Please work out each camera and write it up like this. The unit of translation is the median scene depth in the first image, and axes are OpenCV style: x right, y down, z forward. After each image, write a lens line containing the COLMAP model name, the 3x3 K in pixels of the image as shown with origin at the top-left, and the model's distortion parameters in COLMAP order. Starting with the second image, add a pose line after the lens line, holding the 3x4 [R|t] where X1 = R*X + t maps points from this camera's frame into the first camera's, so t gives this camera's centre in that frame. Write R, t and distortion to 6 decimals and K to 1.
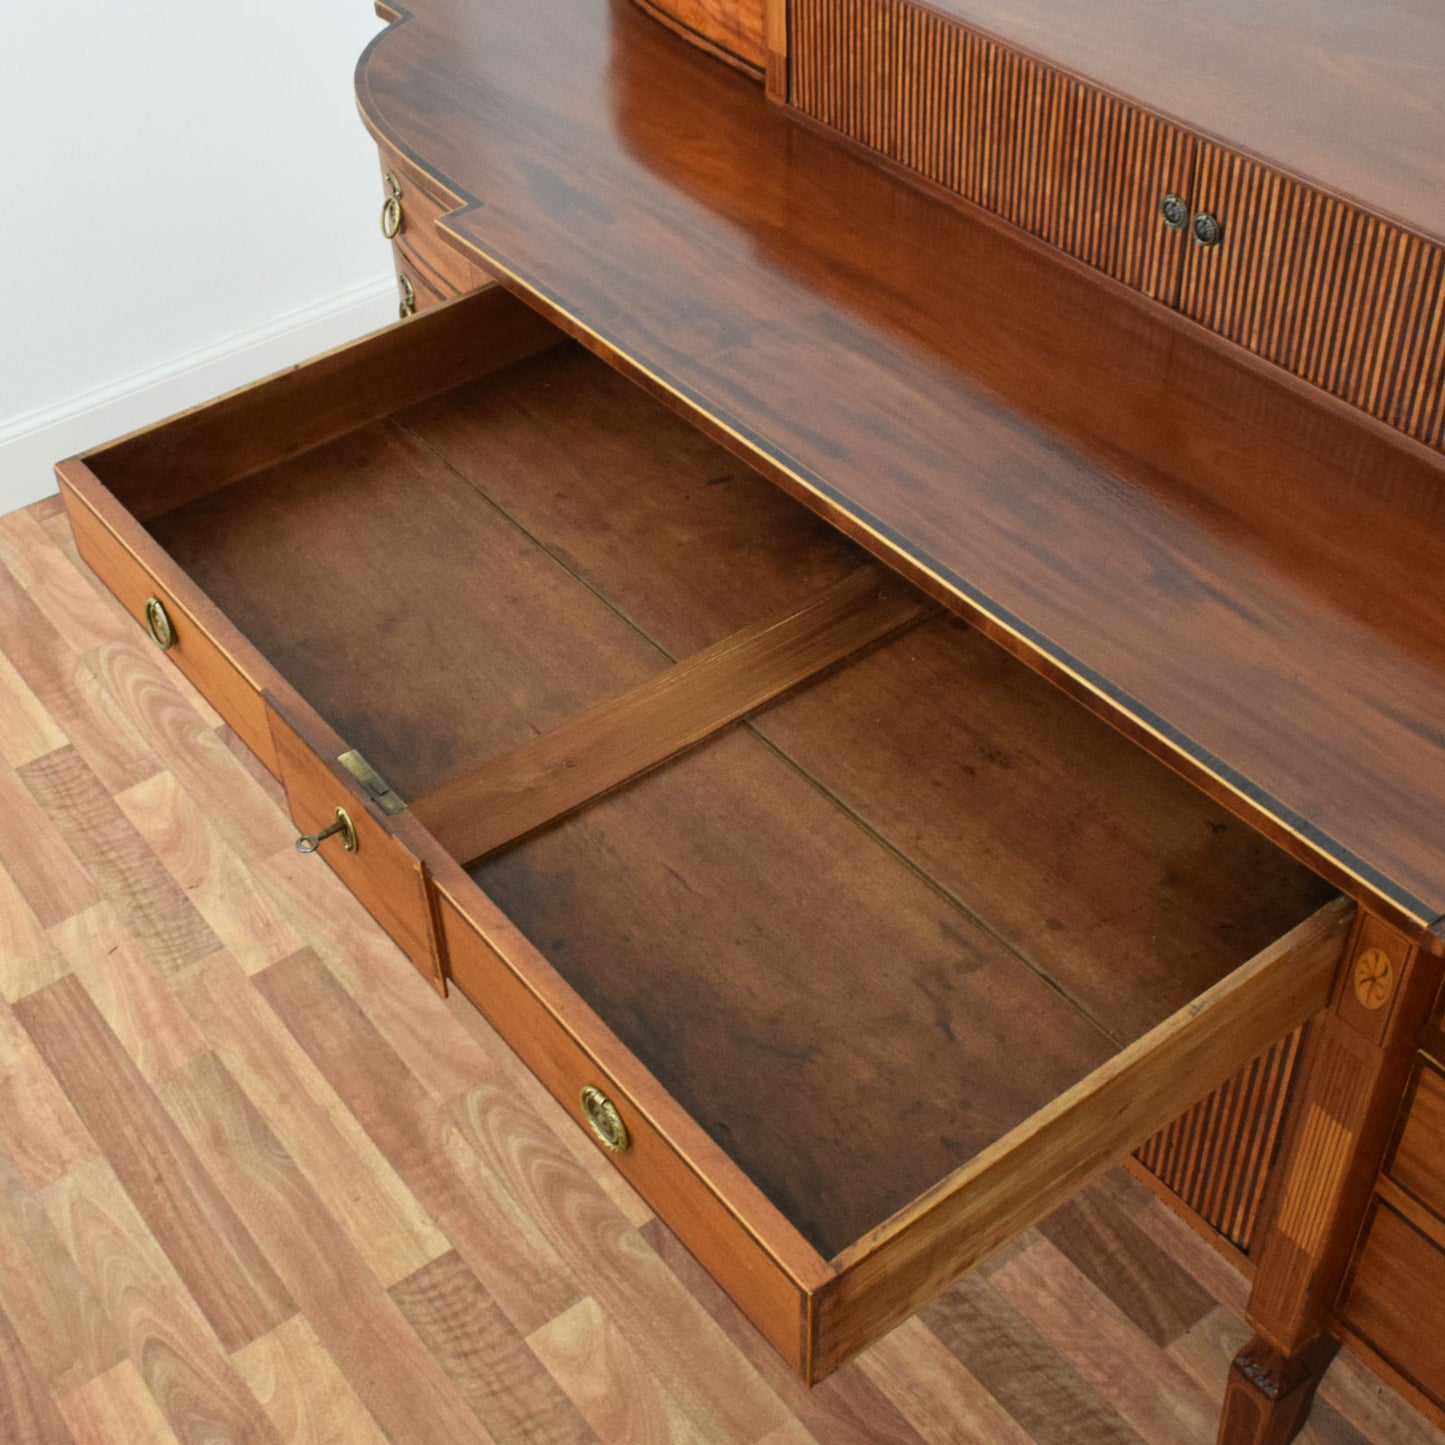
lens RADIAL K [[1972.4, 0, 668.2], [0, 1972.4, 702.2], [0, 0, 1]] dist [-0.022289, 0.000000]
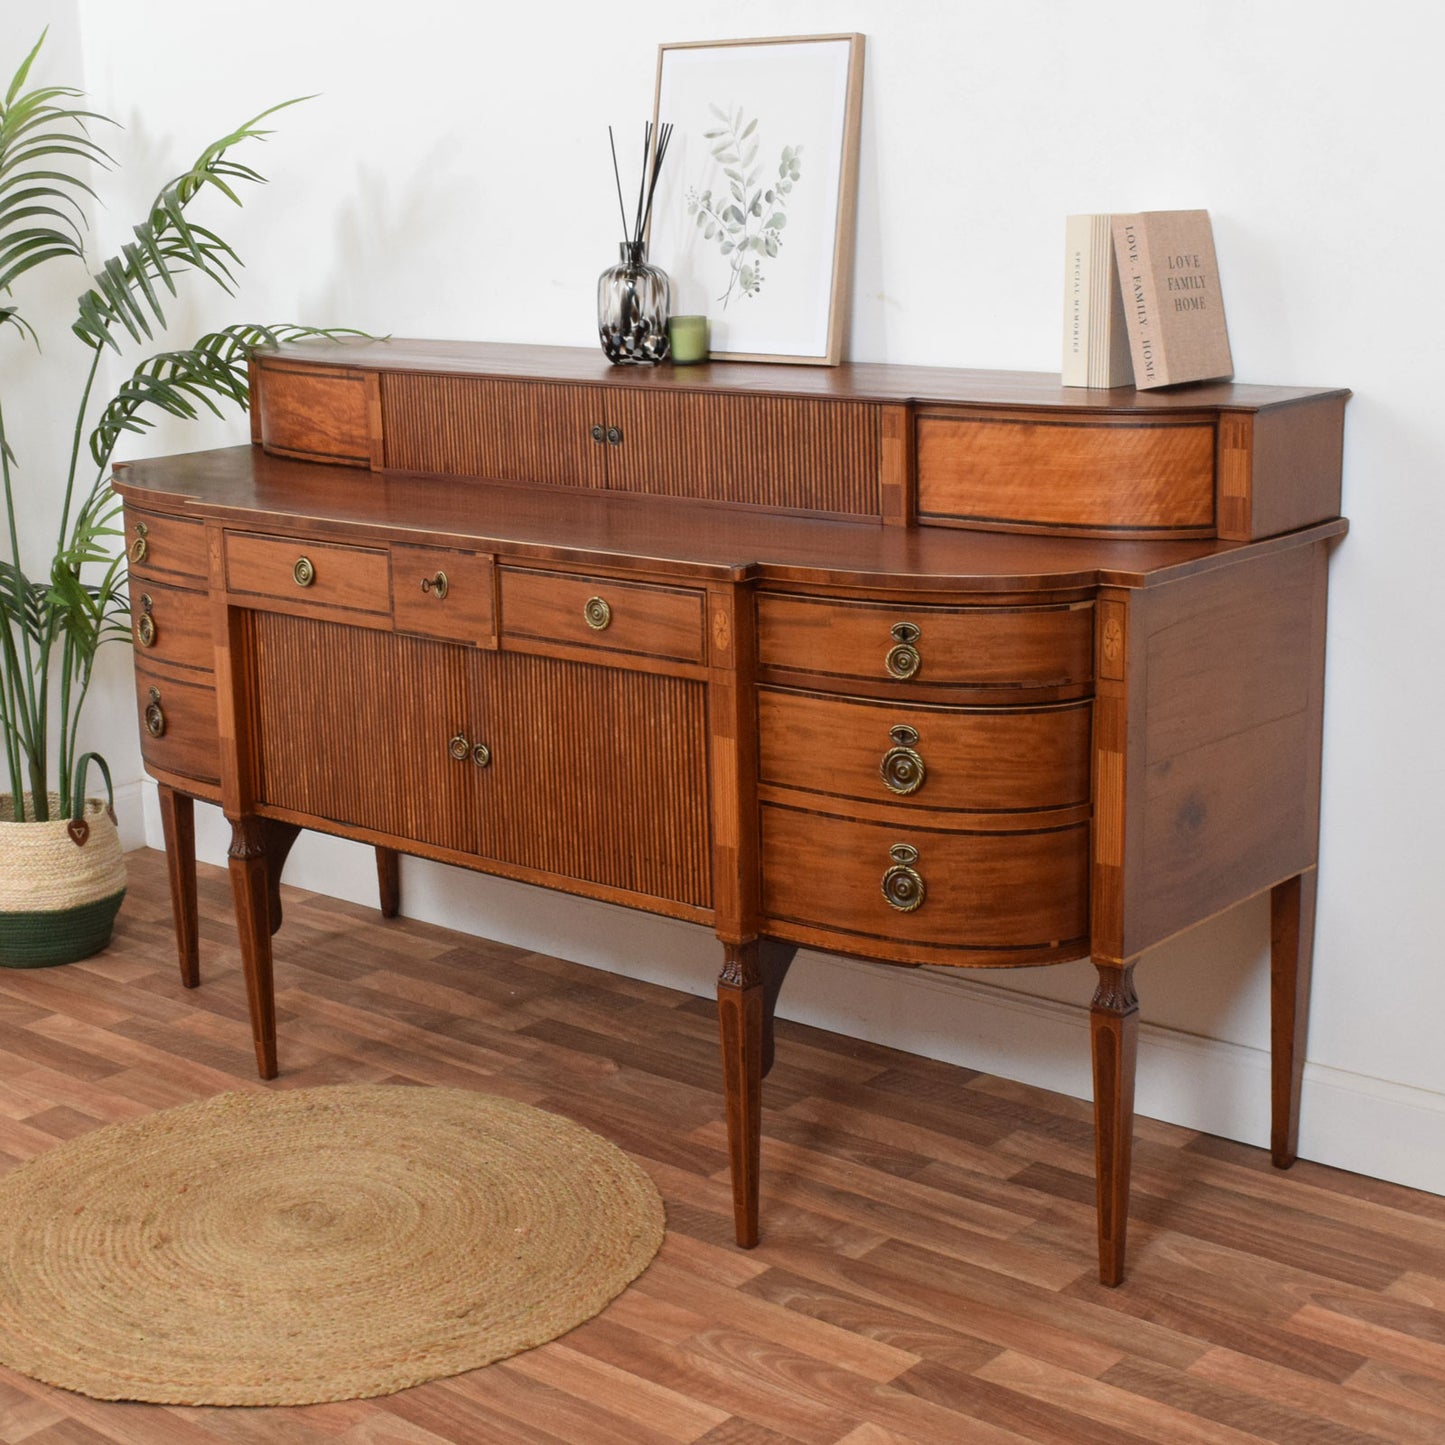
lens RADIAL K [[2481.9, 0, 669.2], [0, 2481.9, 729.9], [0, 0, 1]] dist [-0.029142, 0.000000]
pose [[0.976158, -0.036443, 0.213982, -0.157391], [0.135232, 0.873216, -0.468194, 0.878984], [-0.169790, 0.485968, 0.857325, -0.722901]]
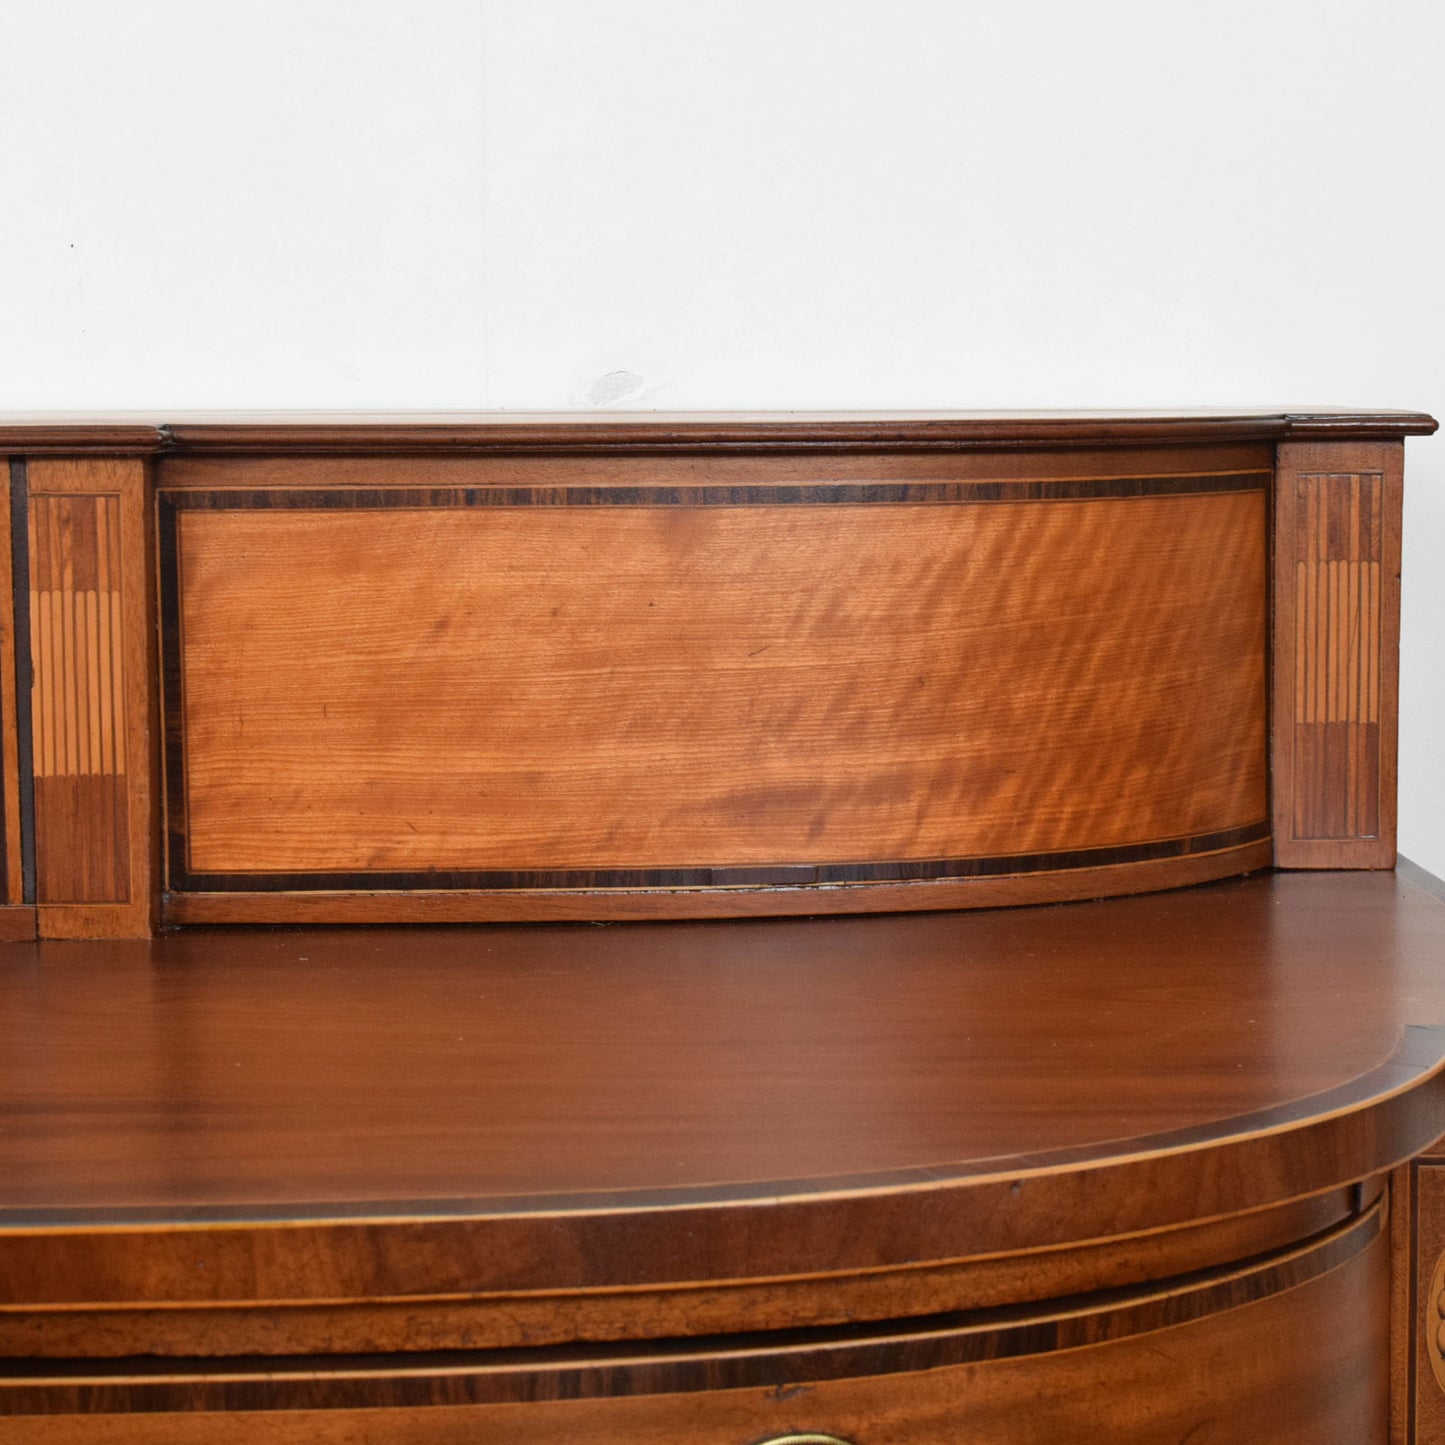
lens RADIAL K [[2840.6, 0, 713.2], [0, 2840.6, 637.3], [0, 0, 1]] dist [-0.035277, 0.000000]
pose [[0.604617, -0.035694, 0.795716, 0.040423], [0.518153, 0.776348, -0.358888, 0.171957], [-0.604942, 0.629293, 0.487889, 0.304598]]
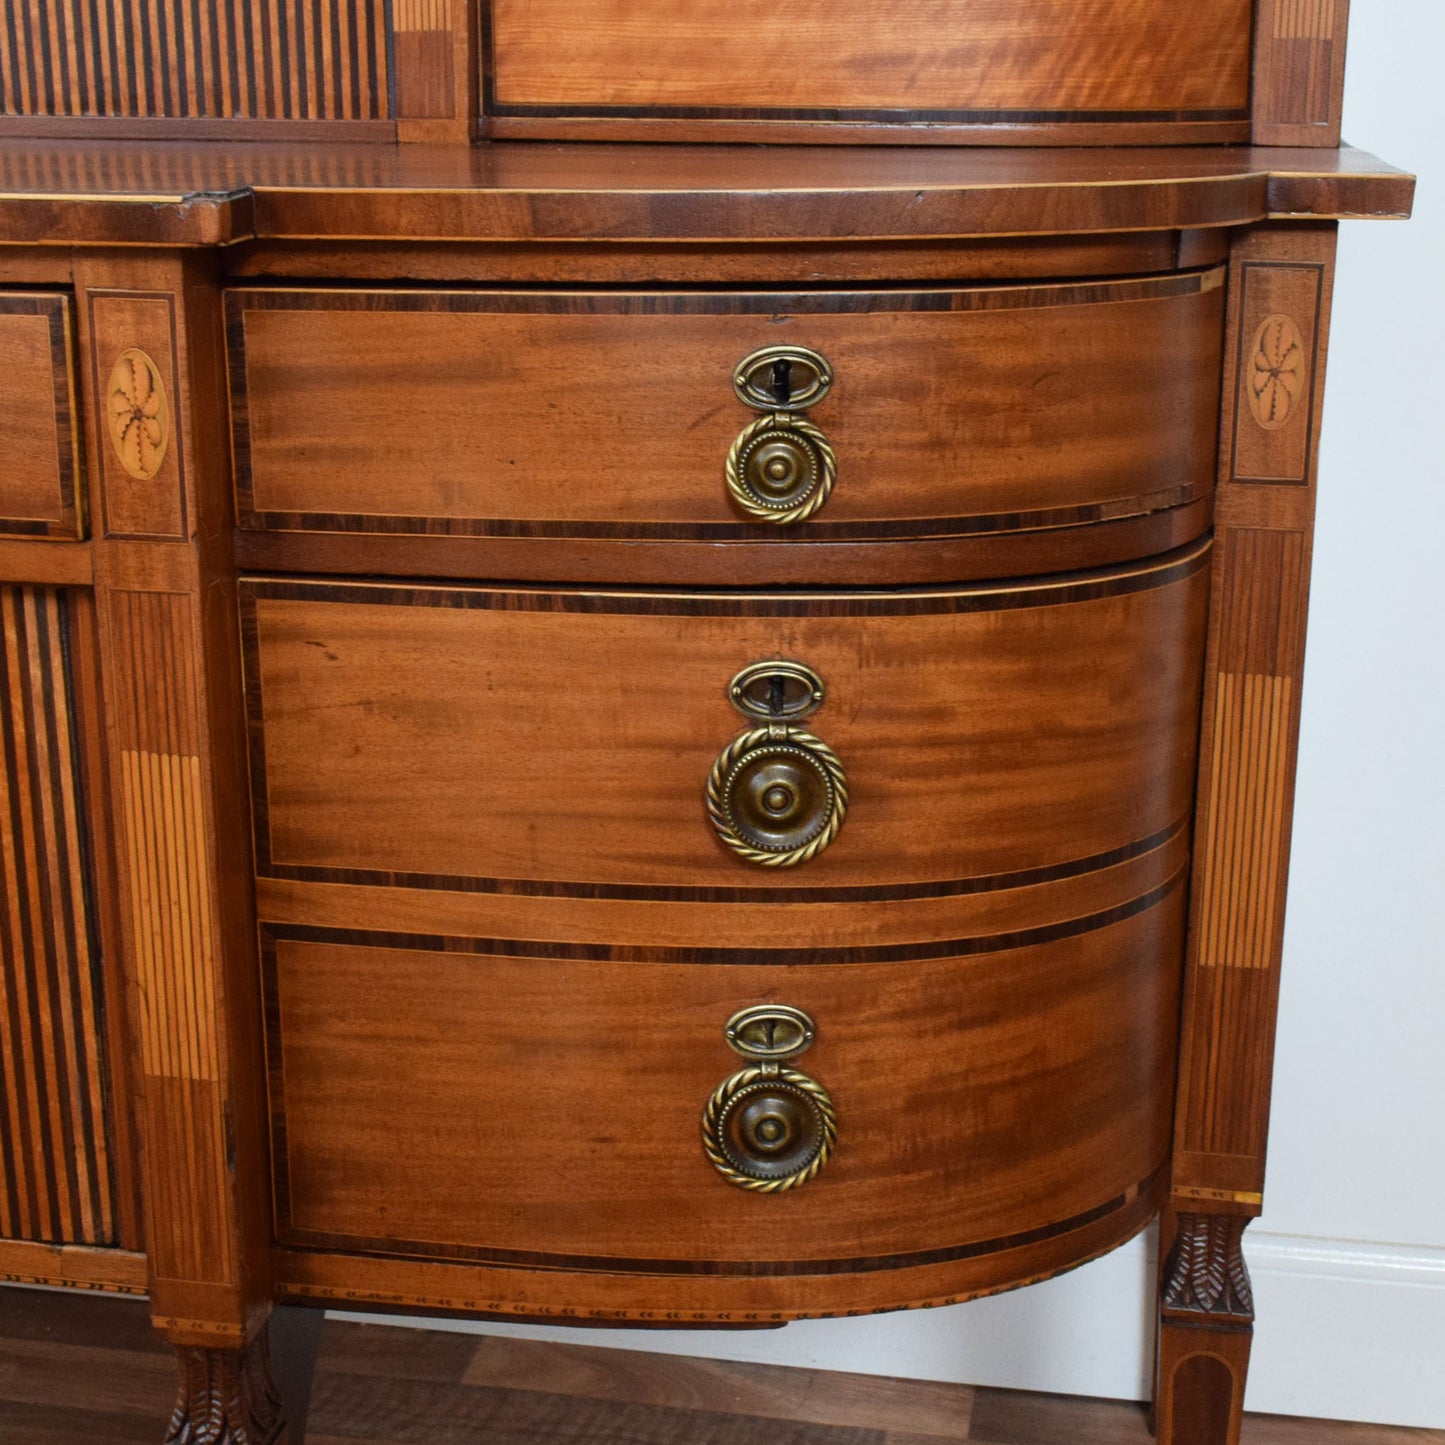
lens RADIAL K [[2401.4, 0, 779.2], [0, 2401.4, 740.4], [0, 0, 1]] dist [-0.027487, 0.000000]
pose [[0.713714, -0.156072, 0.682828, -0.027644], [0.437796, 0.860374, -0.260945, 0.321399], [-0.546761, 0.485179, 0.682389, 0.235828]]
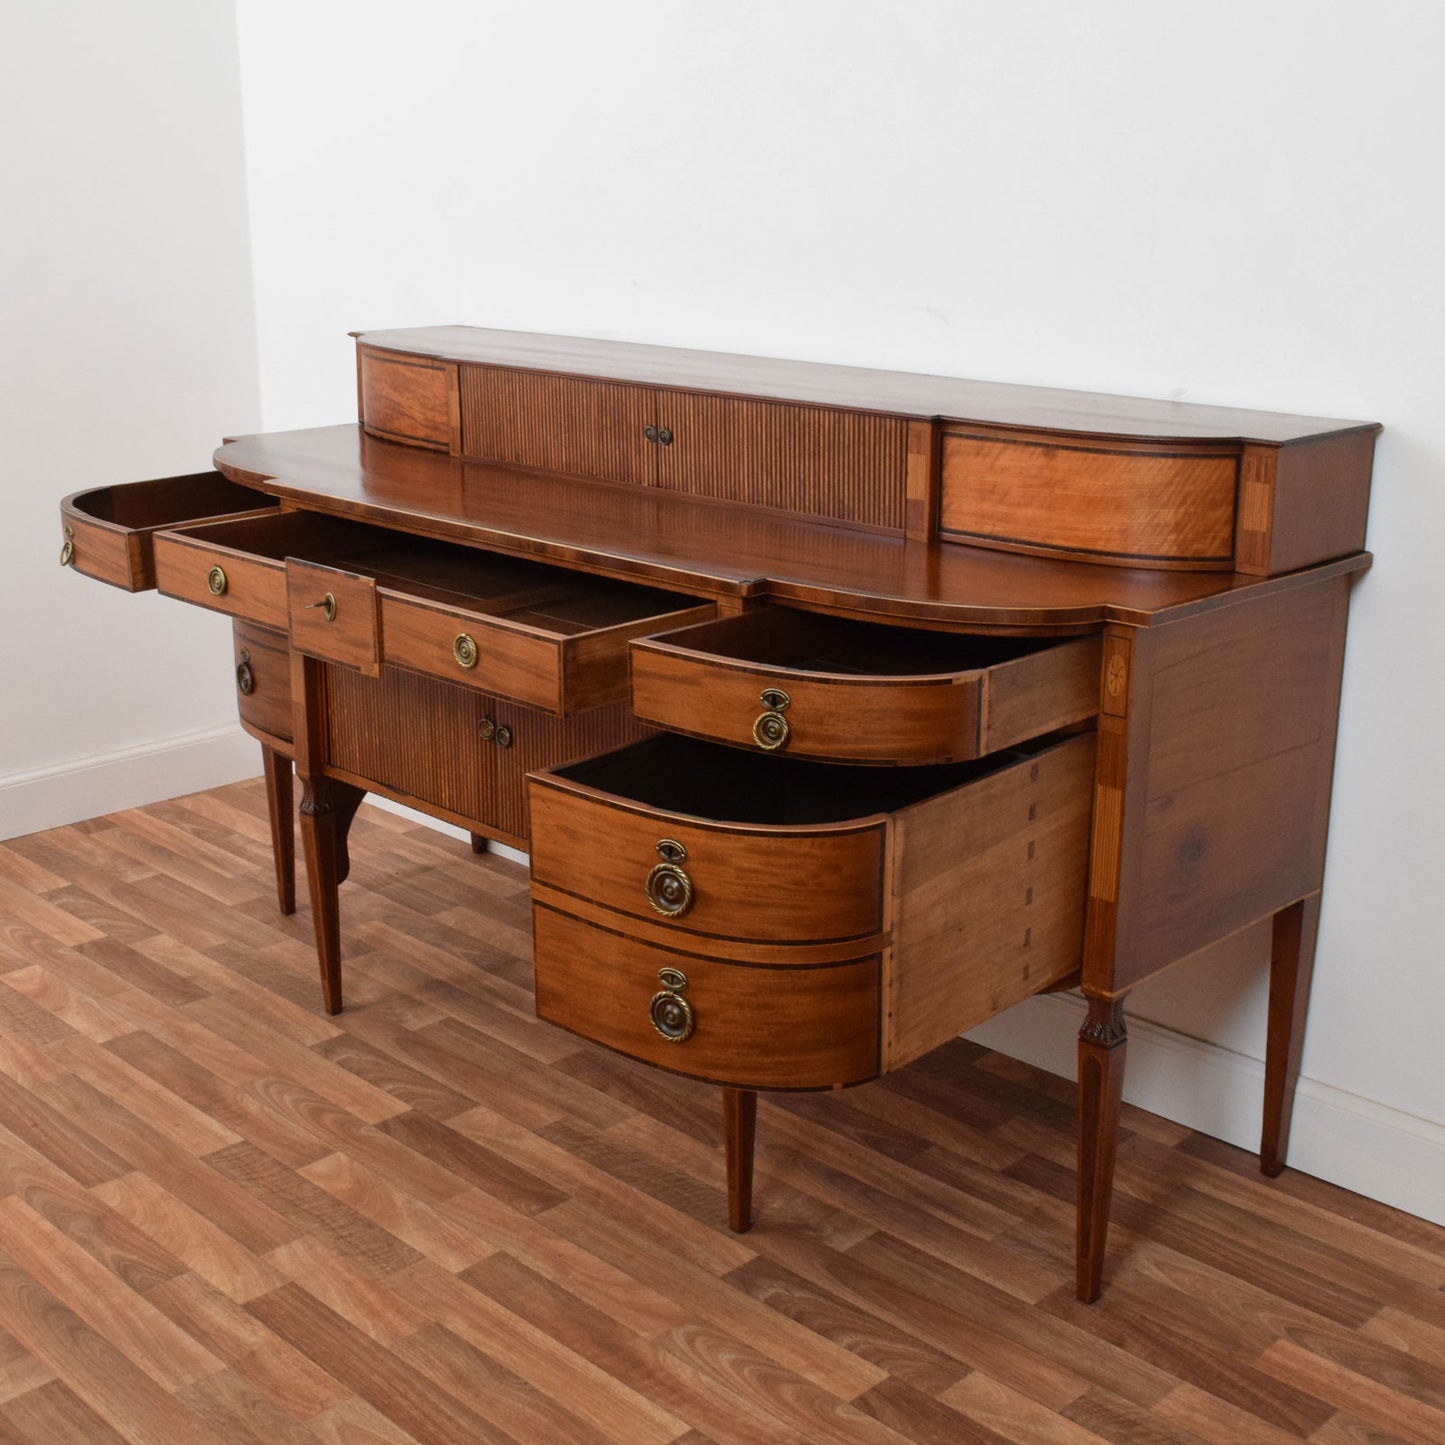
lens RADIAL K [[1972.4, 0, 695.2], [0, 1972.4, 719.0], [0, 0, 1]] dist [-0.022289, 0.000000]
pose [[0.989624, 0.000690, 0.143681, 0.012023], [0.062362, 0.898828, -0.433843, 0.679812], [-0.129443, 0.438301, 0.889458, -0.506745]]
